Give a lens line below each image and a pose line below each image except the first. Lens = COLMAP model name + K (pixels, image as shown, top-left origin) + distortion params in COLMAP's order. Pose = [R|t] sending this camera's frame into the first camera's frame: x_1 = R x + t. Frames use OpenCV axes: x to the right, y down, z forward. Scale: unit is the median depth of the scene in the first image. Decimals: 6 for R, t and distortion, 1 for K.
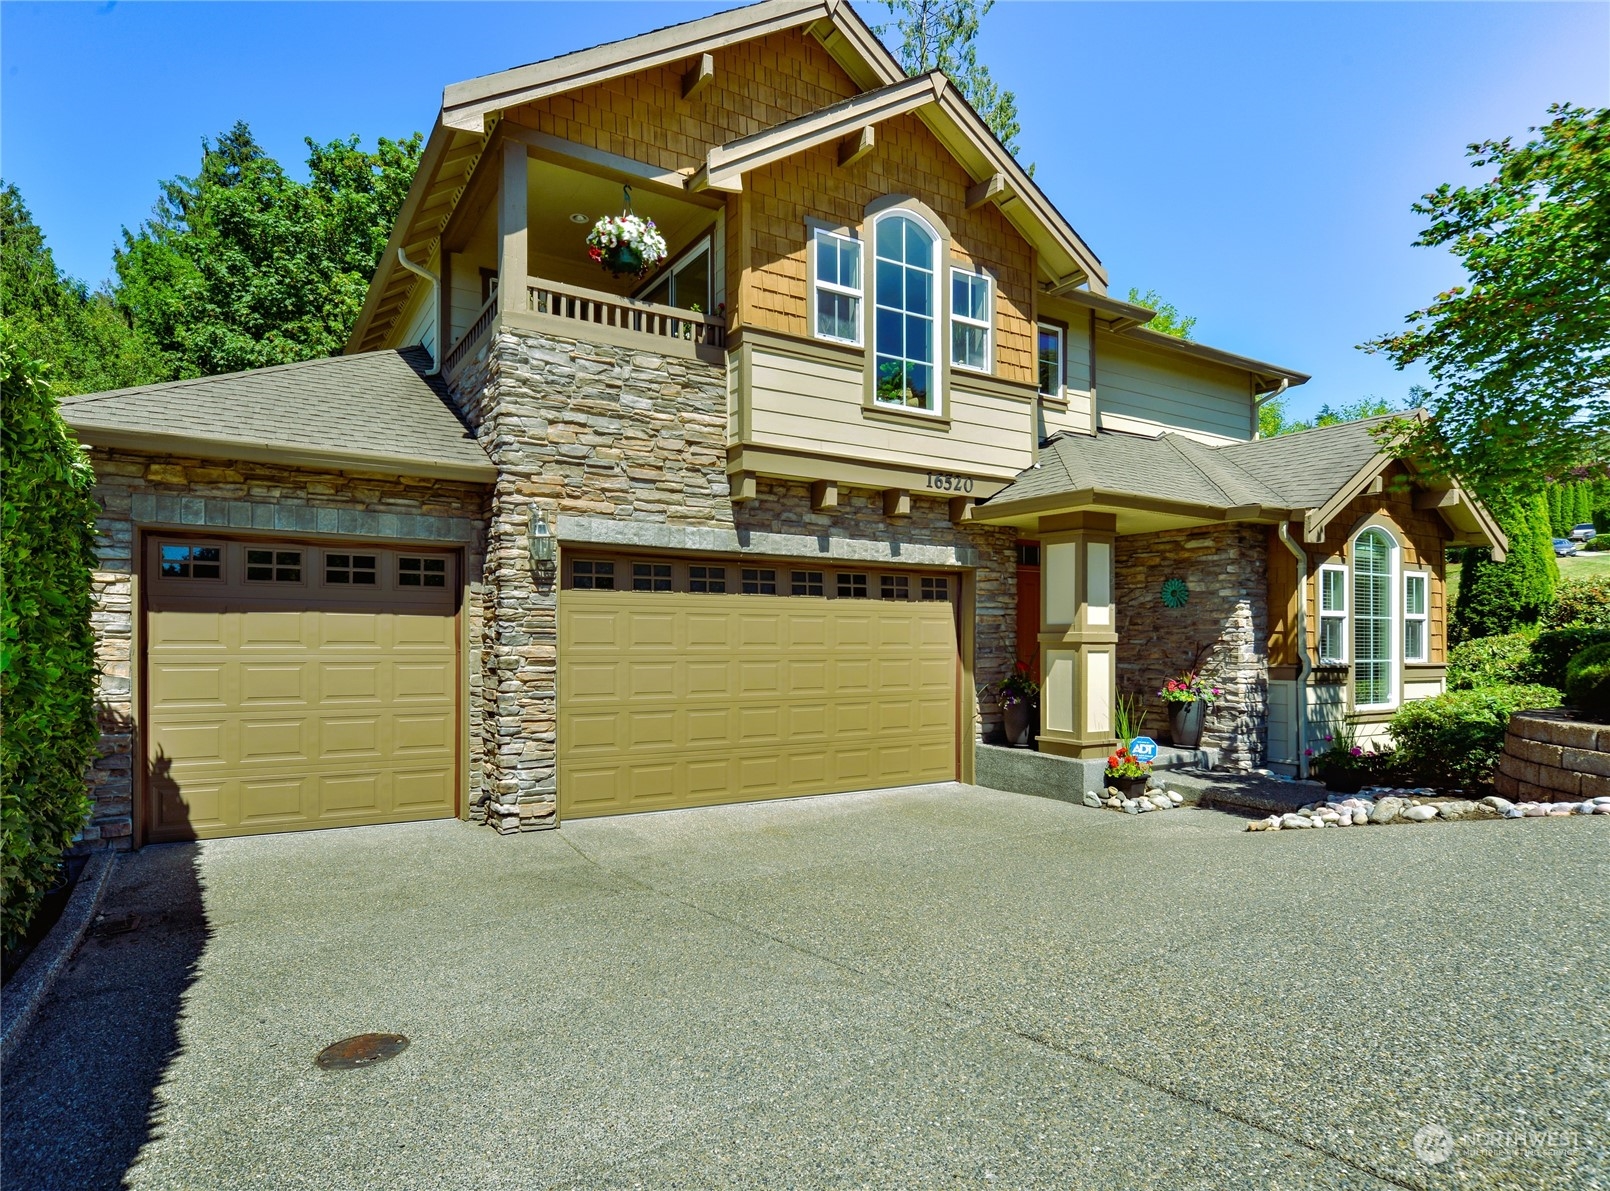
lens RADIAL K [[905.5, 0, 805.0], [0, 905.5, 595.5], [0, 0, 1]] dist [-0.002047, 0.000163]
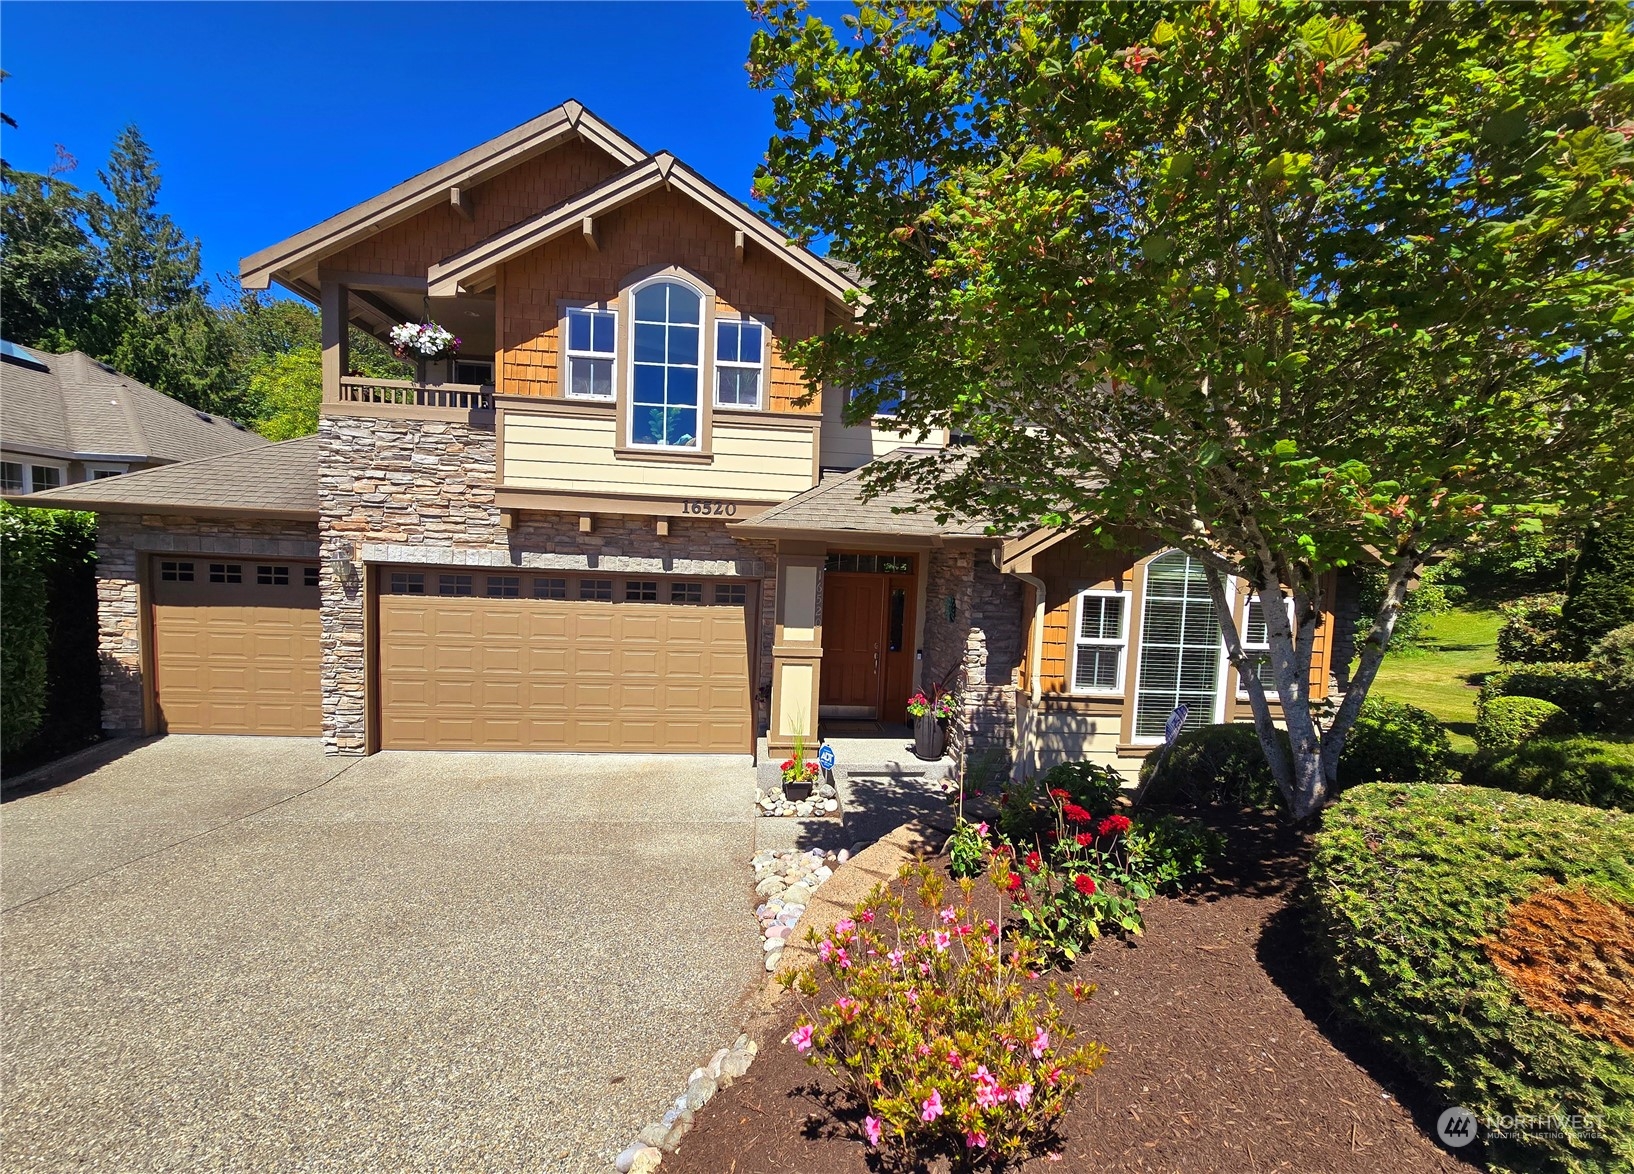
lens RADIAL K [[712.3, 0, 817.0], [0, 712.3, 587.0], [0, 0, 1]] dist [0.000983, -0.000152]
pose [[0.904848, 0.049809, -0.422811, 0.784279], [-0.021707, 0.997238, 0.071023, -0.105149], [0.425181, -0.055087, 0.903430, 0.252486]]
